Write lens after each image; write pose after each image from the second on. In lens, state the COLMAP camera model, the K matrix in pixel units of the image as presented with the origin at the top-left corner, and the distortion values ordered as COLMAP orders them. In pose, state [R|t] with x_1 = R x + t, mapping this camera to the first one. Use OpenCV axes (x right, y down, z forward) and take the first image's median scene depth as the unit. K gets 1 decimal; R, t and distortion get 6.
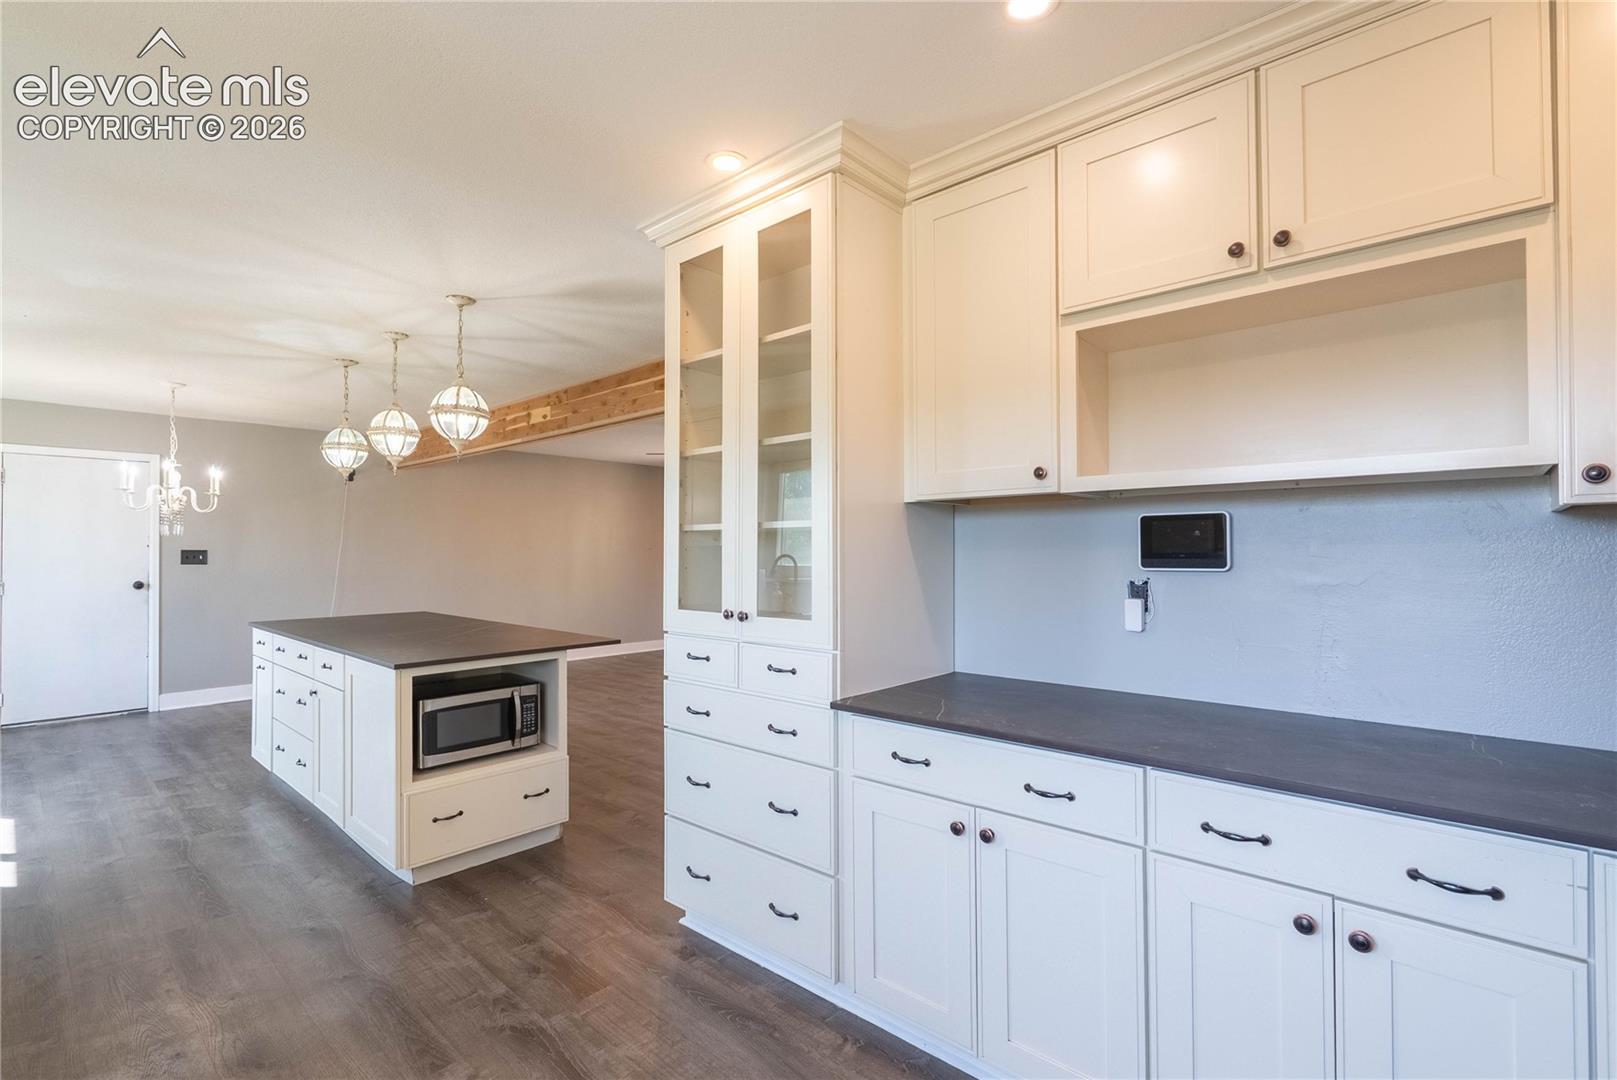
lens RADIAL K [[736.3, 0, 805.3], [0, 736.3, 543.5], [0, 0, 1]] dist [-0.000803, 0.000315]
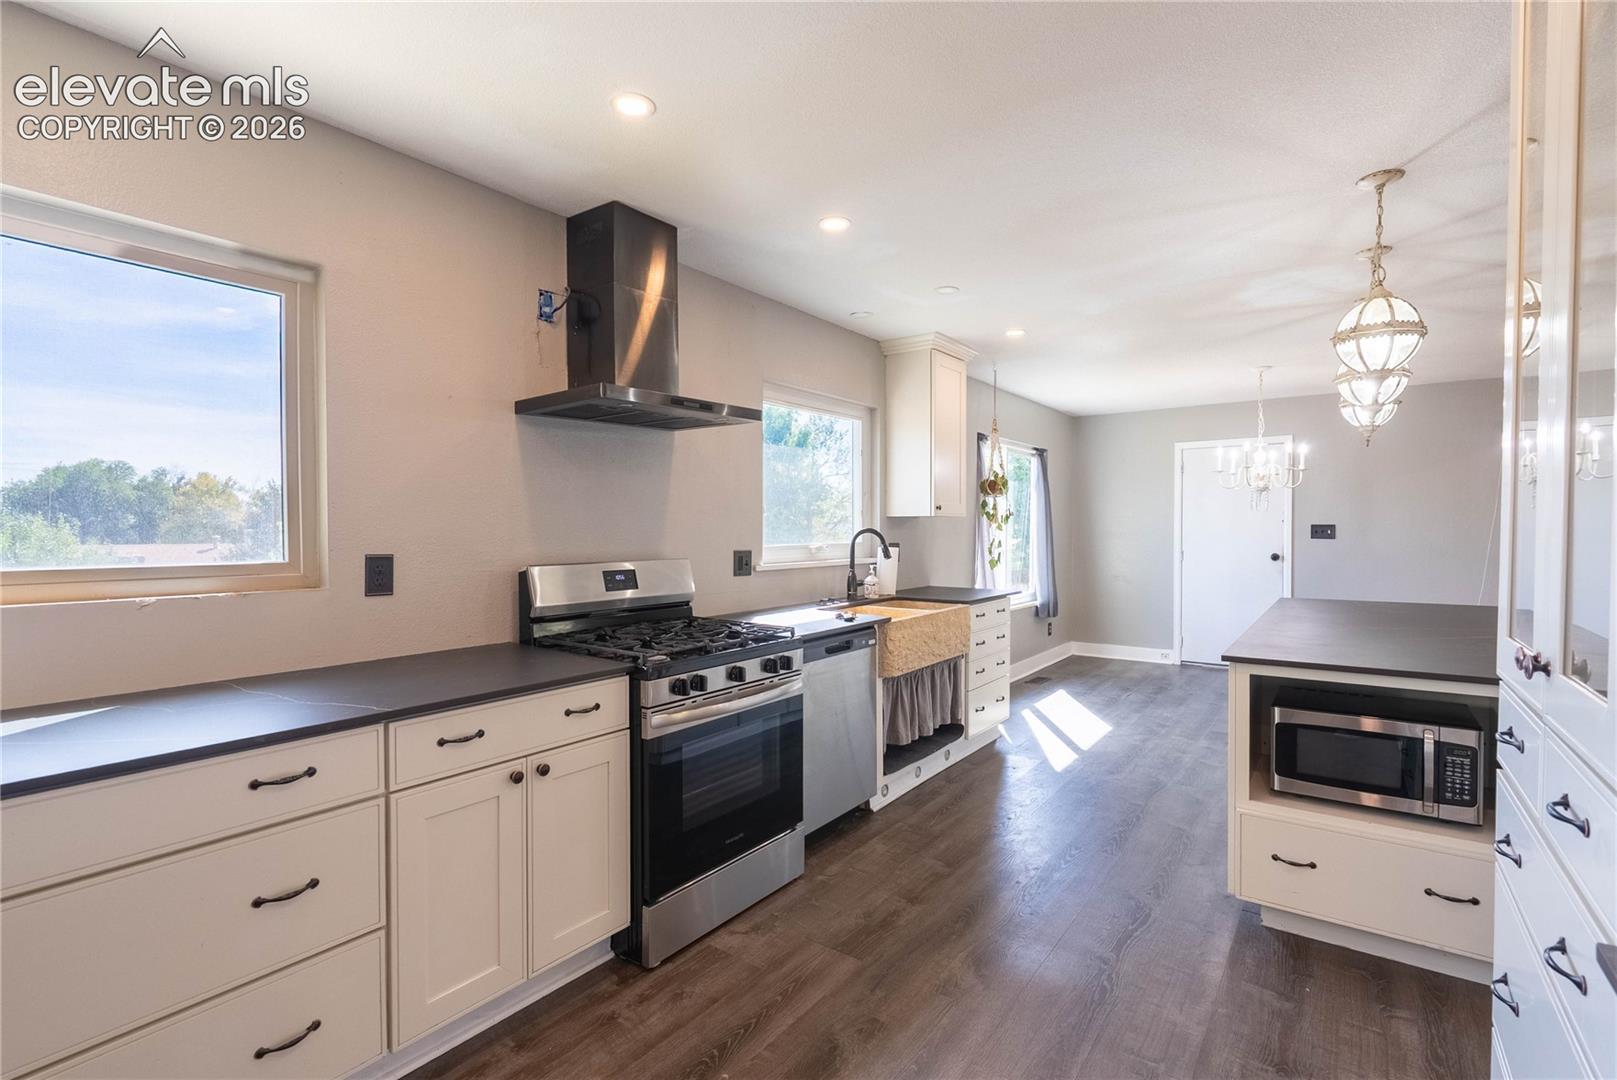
lens RADIAL K [[736.3, 0, 805.3], [0, 736.3, 543.5], [0, 0, 1]] dist [-0.000803, 0.000315]
pose [[0.097482, 0.020288, -0.995030, 0.194118], [0.012891, 0.999683, 0.021646, 0.006327], [0.995154, -0.014937, 0.097190, 0.332010]]
